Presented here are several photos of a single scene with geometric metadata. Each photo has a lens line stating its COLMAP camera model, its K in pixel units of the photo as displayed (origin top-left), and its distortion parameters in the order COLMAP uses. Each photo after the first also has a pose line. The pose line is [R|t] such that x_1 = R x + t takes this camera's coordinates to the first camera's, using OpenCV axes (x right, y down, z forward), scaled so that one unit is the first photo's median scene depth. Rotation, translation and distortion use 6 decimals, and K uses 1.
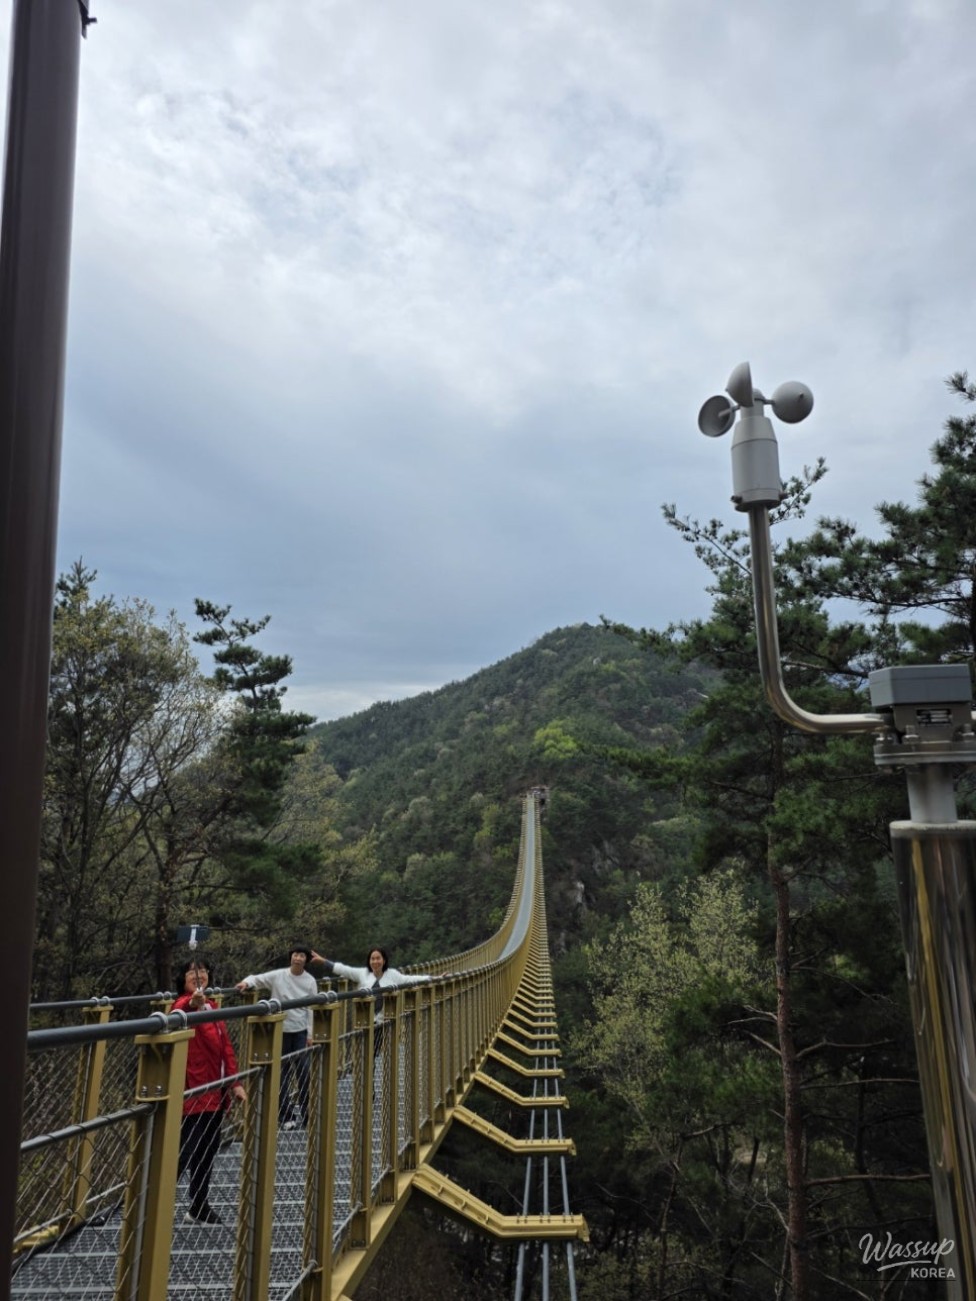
lens RADIAL K [[813.3, 0, 494.8], [0, 813.3, 646.5], [0, 0, 1]] dist [0.193646, -0.230746]
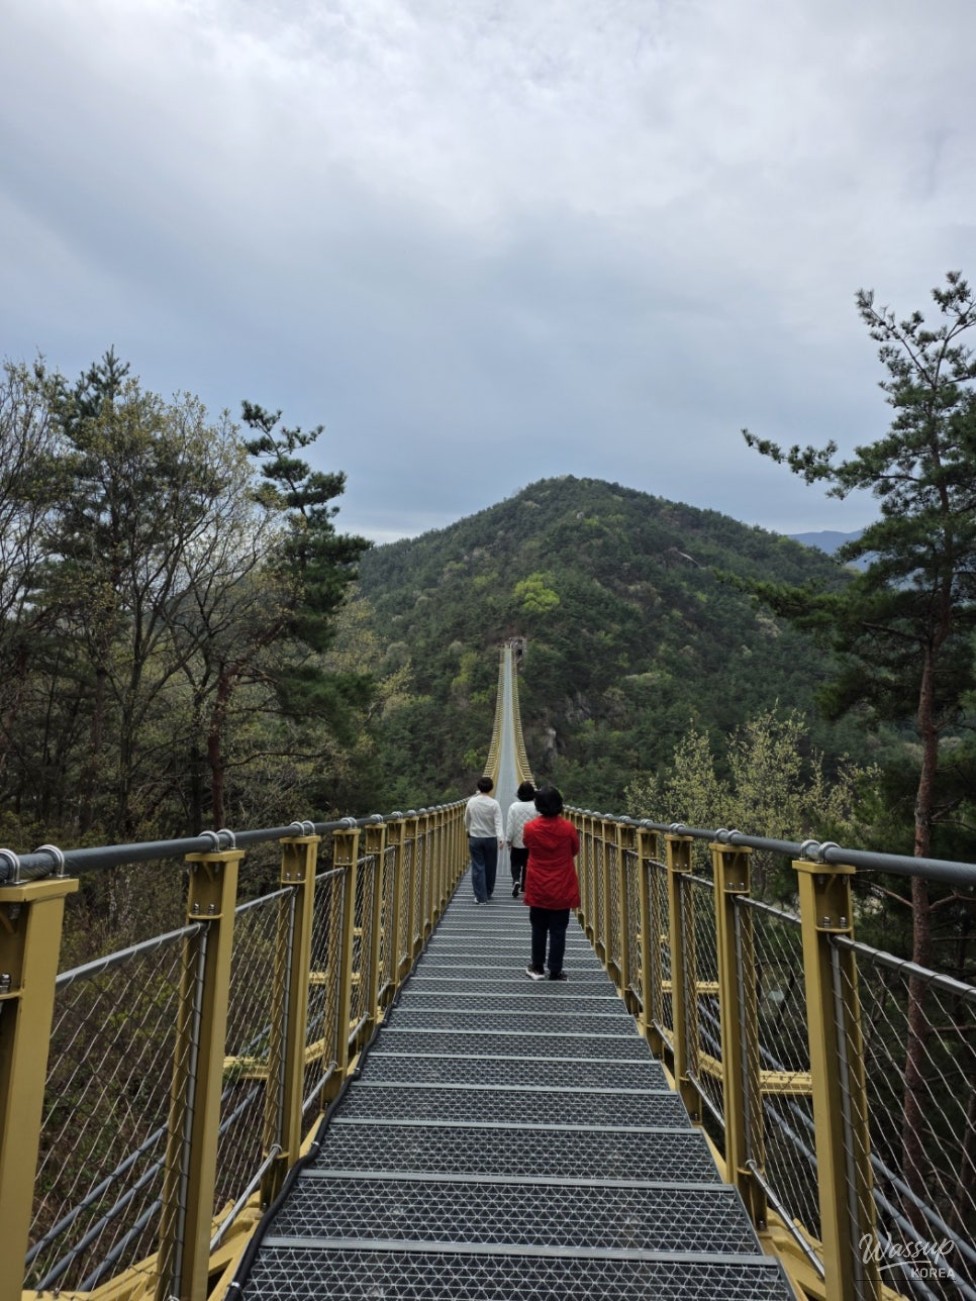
lens RADIAL K [[819.4, 0, 488.2], [0, 819.4, 619.0], [0, 0, 1]] dist [0.112042, -0.087477]
pose [[0.998652, 0.046499, 0.023061, -0.099132], [-0.049394, 0.987896, 0.147044, 0.027927], [-0.015944, -0.147985, 0.988861, 0.068641]]
